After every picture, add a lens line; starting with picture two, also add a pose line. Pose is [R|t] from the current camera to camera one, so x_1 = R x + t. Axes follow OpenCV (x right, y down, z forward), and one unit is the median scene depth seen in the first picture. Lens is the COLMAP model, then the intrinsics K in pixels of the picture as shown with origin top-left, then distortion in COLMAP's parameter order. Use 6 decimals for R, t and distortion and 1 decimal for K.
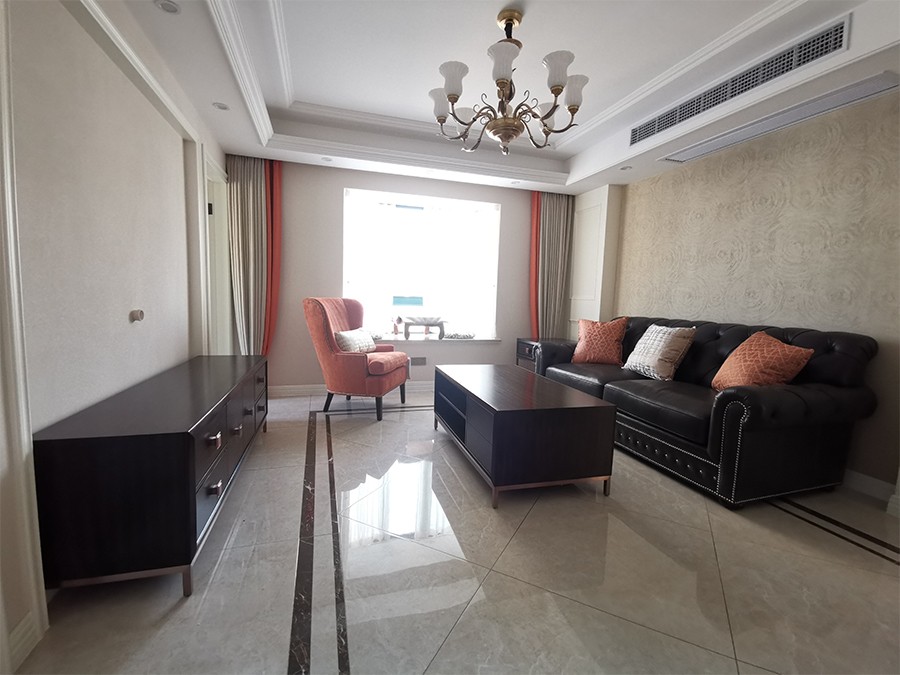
lens RADIAL K [[416.1, 0, 446.8], [0, 416.1, 336.5], [0, 0, 1]] dist [0.020320, -0.001422]
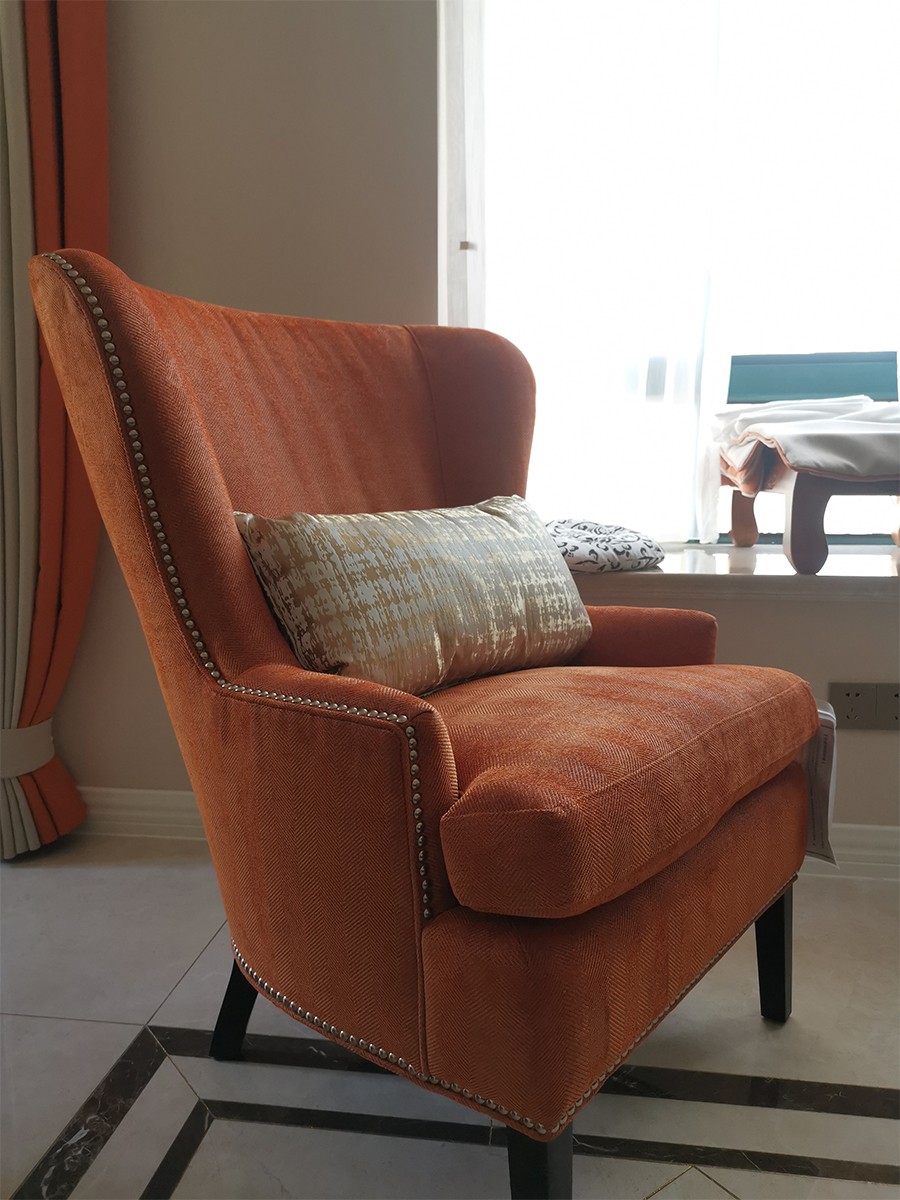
lens RADIAL K [[928.8, 0, 450.0], [0, 928.8, 600.0], [0, 0, 1]] dist [0.061582, -0.054229]
pose [[0.904736, 0.031246, -0.424825, -0.086639], [-0.013309, 0.998893, 0.045125, 0.002456], [0.425764, -0.035172, 0.904150, 0.788938]]
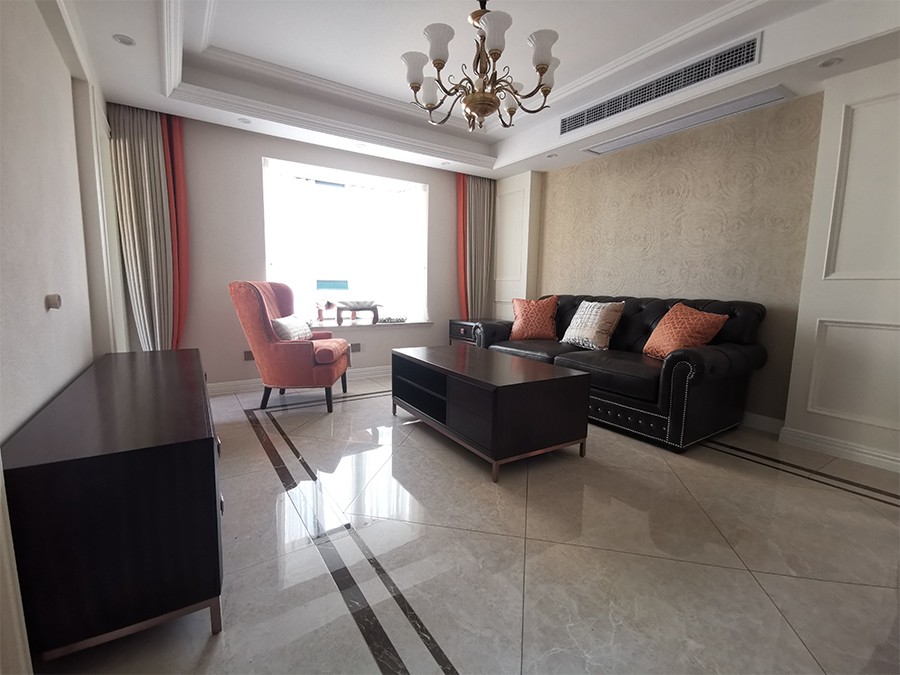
lens RADIAL K [[416.1, 0, 446.8], [0, 416.1, 336.5], [0, 0, 1]] dist [0.020320, -0.001422]
pose [[0.960661, -0.049723, 0.273237, -0.160540], [0.041003, 0.998454, 0.037534, 0.008668], [-0.274681, -0.024854, 0.961214, 0.039057]]
